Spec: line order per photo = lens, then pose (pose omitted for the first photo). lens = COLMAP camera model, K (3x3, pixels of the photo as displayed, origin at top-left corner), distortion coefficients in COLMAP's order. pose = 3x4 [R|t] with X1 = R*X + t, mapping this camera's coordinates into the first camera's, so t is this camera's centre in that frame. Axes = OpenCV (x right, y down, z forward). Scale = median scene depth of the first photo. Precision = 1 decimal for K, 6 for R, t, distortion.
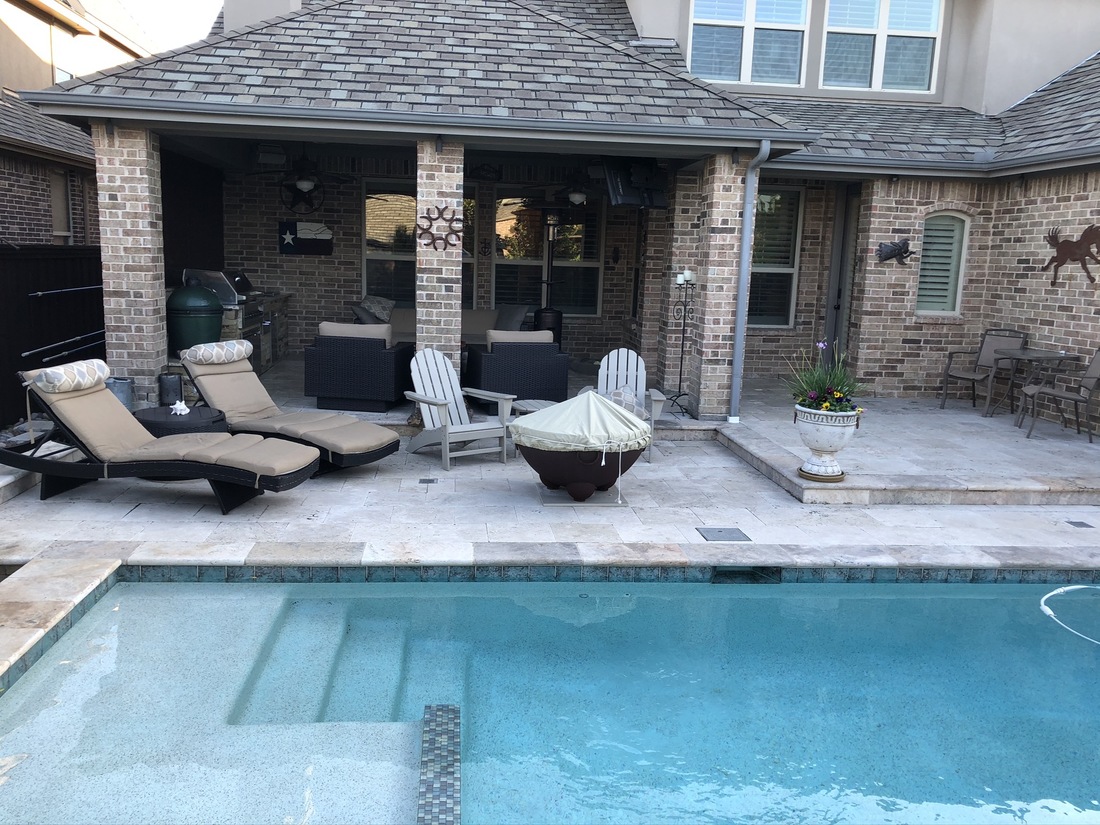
lens RADIAL K [[906.0, 0, 550.0], [0, 906.0, 412.5], [0, 0, 1]] dist [0.001495, -0.008055]
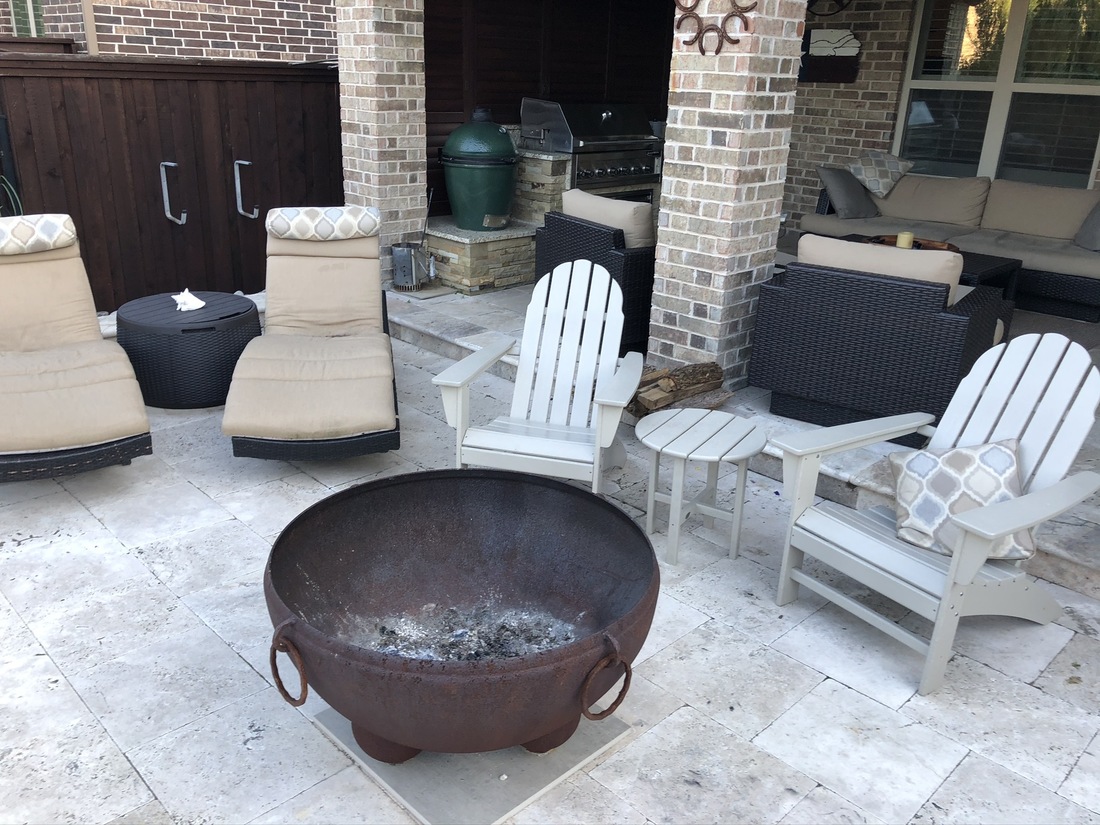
lens RADIAL K [[906.6, 0, 550.0], [0, 906.6, 412.5], [0, 0, 1]] dist [-0.003023, 0.057704]
pose [[0.621721, 0.261391, -0.738335, 0.226838], [-0.142341, 0.964678, 0.221663, -0.090066], [0.770196, -0.032717, 0.636967, 0.617951]]
